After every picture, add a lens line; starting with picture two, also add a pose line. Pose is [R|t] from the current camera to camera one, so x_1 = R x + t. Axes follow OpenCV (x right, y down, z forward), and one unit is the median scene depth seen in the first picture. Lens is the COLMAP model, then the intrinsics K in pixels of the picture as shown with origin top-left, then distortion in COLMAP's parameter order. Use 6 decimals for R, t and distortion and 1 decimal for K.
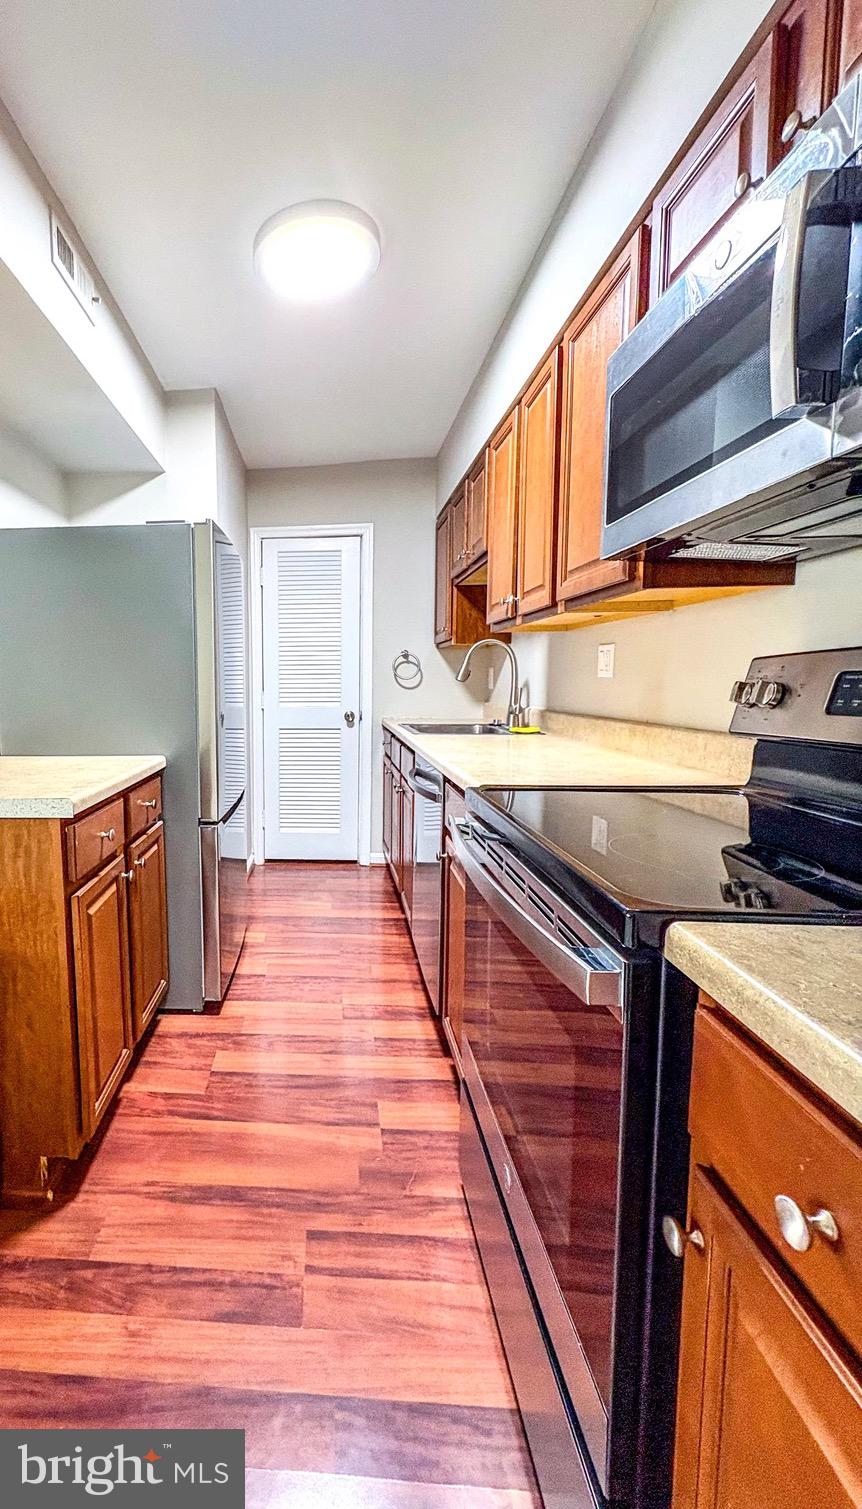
lens RADIAL K [[656.2, 0, 429.4], [0, 656.2, 742.7], [0, 0, 1]] dist [0.001328, -0.000043]
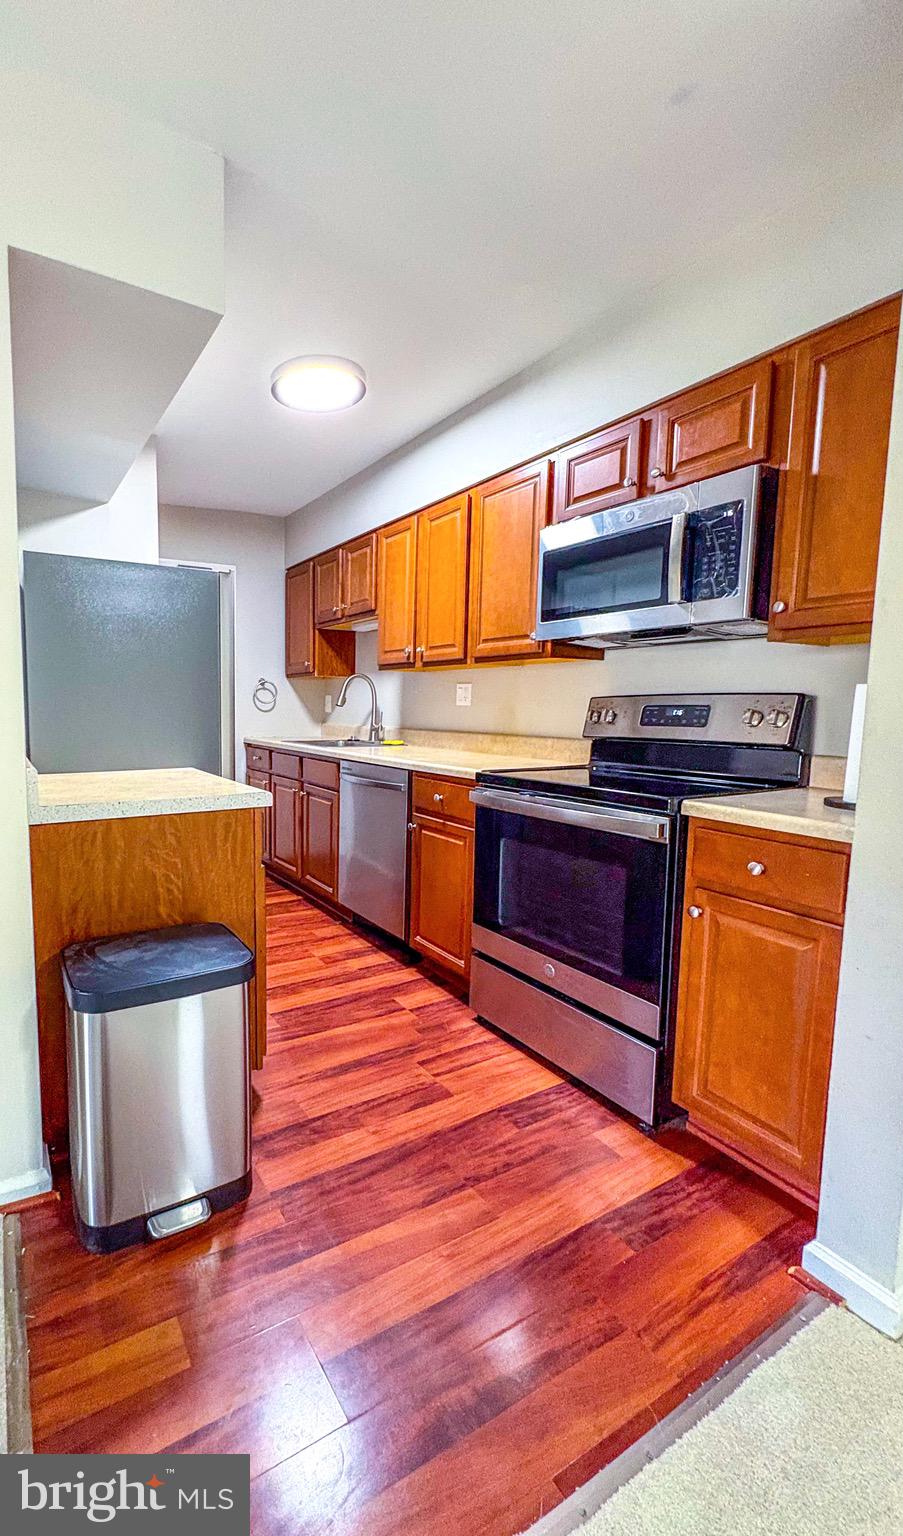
lens RADIAL K [[674.2, 0, 449.4], [0, 674.2, 778.7], [0, 0, 1]] dist [0.001212, 0.000050]
pose [[0.783467, -0.049606, 0.619450, -1.029041], [0.041363, 0.998761, 0.027667, 0.035285], [-0.620055, 0.003946, 0.784548, -0.280733]]
